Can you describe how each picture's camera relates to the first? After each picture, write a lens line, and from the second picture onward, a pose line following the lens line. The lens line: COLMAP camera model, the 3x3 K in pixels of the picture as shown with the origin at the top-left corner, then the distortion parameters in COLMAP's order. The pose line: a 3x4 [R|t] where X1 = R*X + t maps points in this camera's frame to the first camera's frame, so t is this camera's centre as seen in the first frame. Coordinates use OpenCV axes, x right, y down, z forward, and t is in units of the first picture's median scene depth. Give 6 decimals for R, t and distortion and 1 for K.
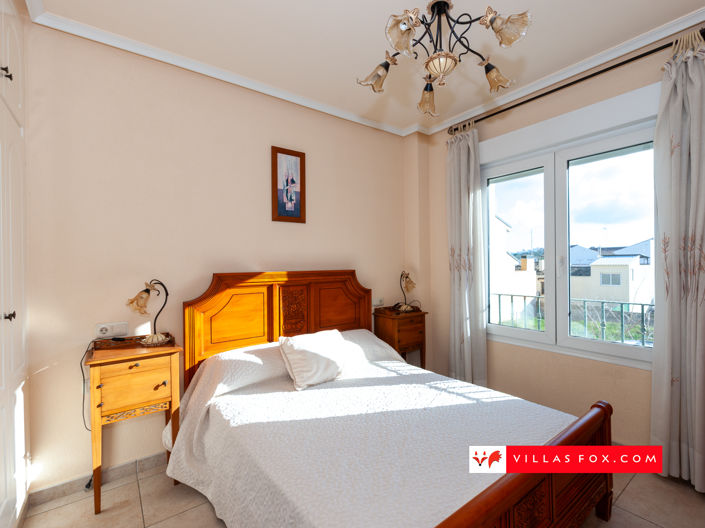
lens RADIAL K [[344.8, 0, 385.3], [0, 344.8, 263.4], [0, 0, 1]] dist [0.000800, -0.001594]
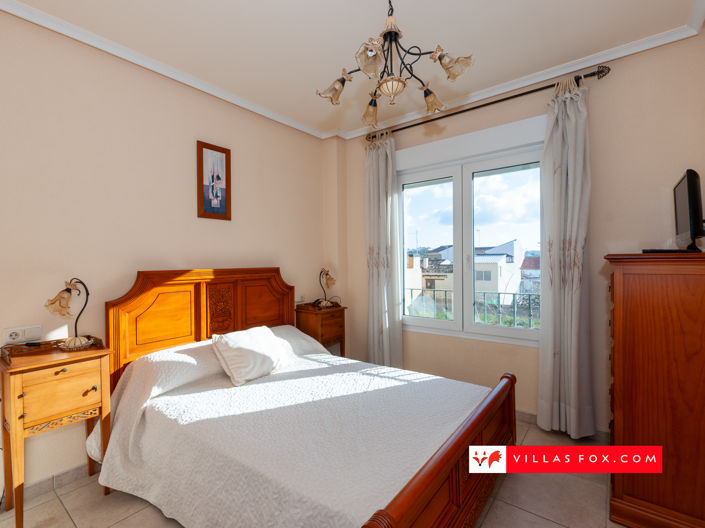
lens RADIAL K [[344.8, 0, 350.9], [0, 344.8, 263.4], [0, 0, 1]] dist [0.000800, -0.001594]
pose [[0.976529, -0.001258, 0.215382, -0.151393], [0.000144, 0.999987, 0.005187, 0.002699], [-0.215386, -0.005034, 0.976516, -0.062279]]
